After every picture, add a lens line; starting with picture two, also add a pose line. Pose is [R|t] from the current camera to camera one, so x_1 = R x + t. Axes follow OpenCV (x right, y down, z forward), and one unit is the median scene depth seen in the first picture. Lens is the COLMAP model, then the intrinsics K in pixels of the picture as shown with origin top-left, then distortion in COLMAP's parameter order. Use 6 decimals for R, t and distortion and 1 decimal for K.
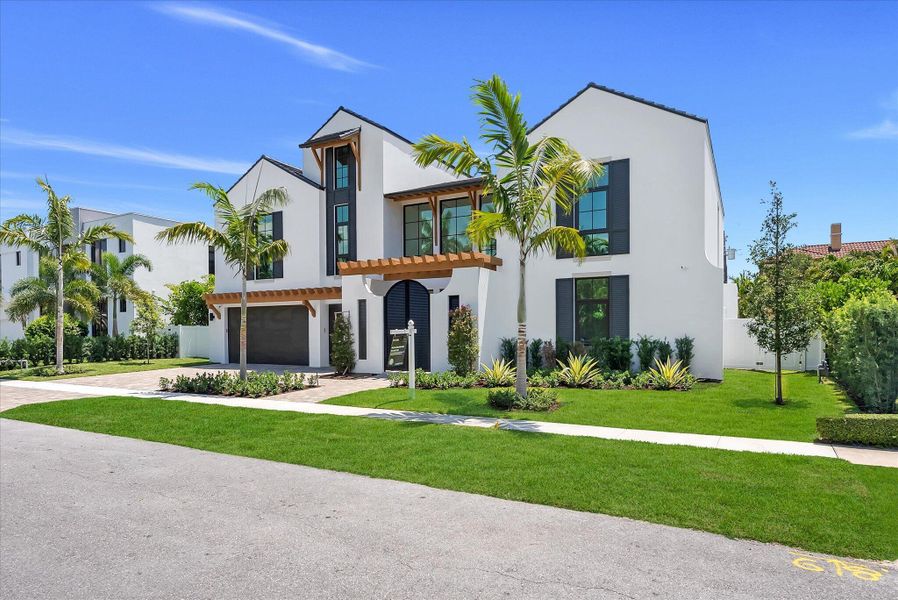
lens RADIAL K [[517.3, 0, 465.7], [0, 517.3, 342.1], [0, 0, 1]] dist [0.002883, -0.003733]
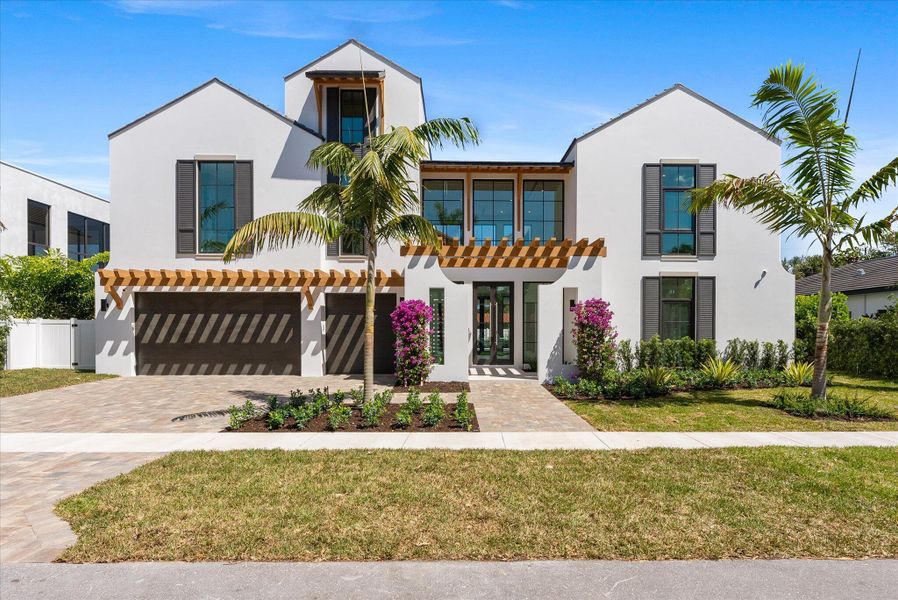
lens RADIAL K [[482.7, 0, 461.4], [0, 482.7, 339.0], [0, 0, 1]] dist [0.000761, -0.002252]
pose [[0.883734, -0.000976, 0.467989, -0.509012], [0.004771, 0.999965, -0.006924, -0.000141], [-0.467966, 0.008352, 0.883707, 0.338751]]
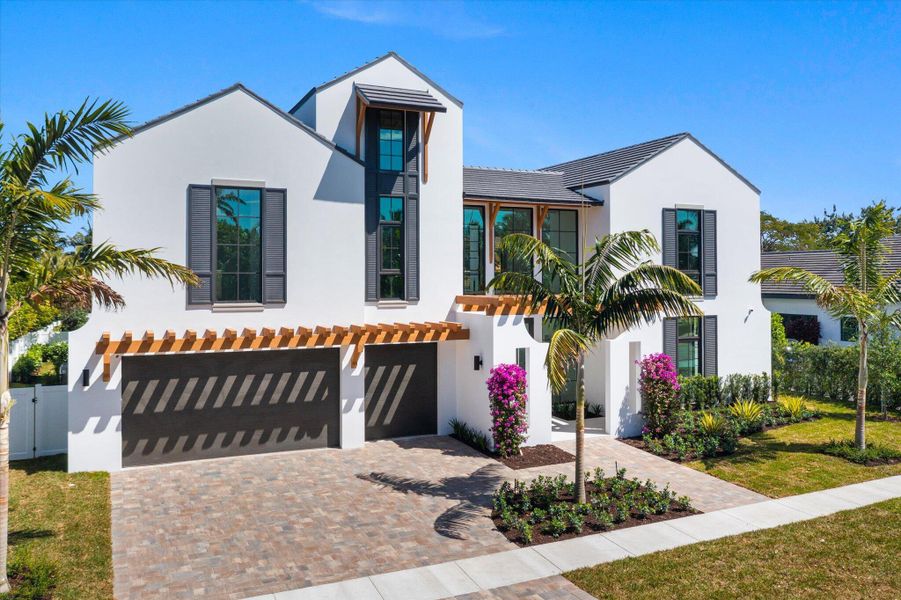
lens RADIAL K [[717.1, 0, 443.6], [0, 717.1, 271.9], [0, 0, 1]] dist [-0.024801, -0.000677]
pose [[0.620526, 0.009361, 0.784130, -1.083049], [0.017565, 0.999512, -0.025832, -0.168188], [-0.783989, 0.029803, 0.620058, 0.446484]]
